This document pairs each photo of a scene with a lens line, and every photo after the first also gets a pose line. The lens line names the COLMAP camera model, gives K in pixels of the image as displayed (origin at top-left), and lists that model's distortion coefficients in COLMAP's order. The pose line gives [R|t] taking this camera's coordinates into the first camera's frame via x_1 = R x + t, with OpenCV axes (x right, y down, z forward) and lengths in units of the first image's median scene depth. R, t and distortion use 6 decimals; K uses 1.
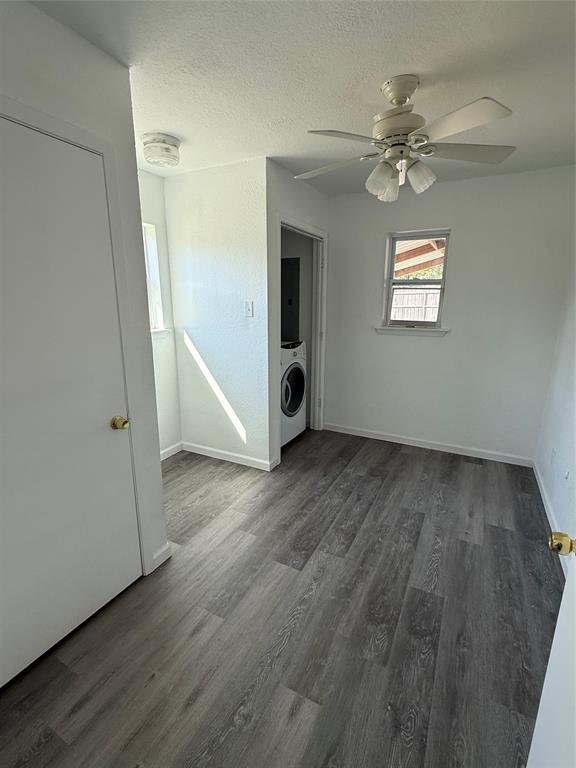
lens RADIAL K [[358.9, 0, 288.0], [0, 358.9, 384.0], [0, 0, 1]] dist [0.001370, 0.000200]
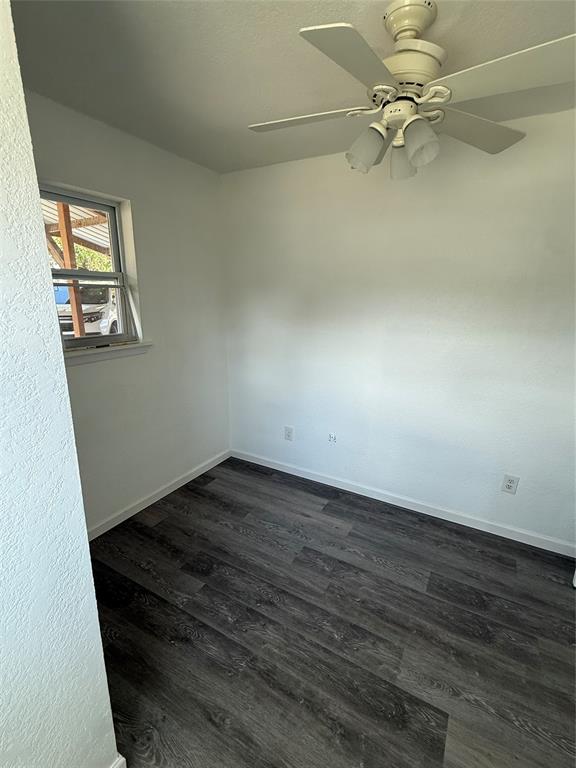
lens RADIAL K [[358.9, 0, 288.0], [0, 358.9, 384.0], [0, 0, 1]] dist [0.001370, 0.000200]
pose [[0.029096, -0.246842, 0.968619, -0.378739], [0.223917, 0.946012, 0.234355, -0.234481], [-0.974174, 0.210072, 0.082797, 0.884782]]
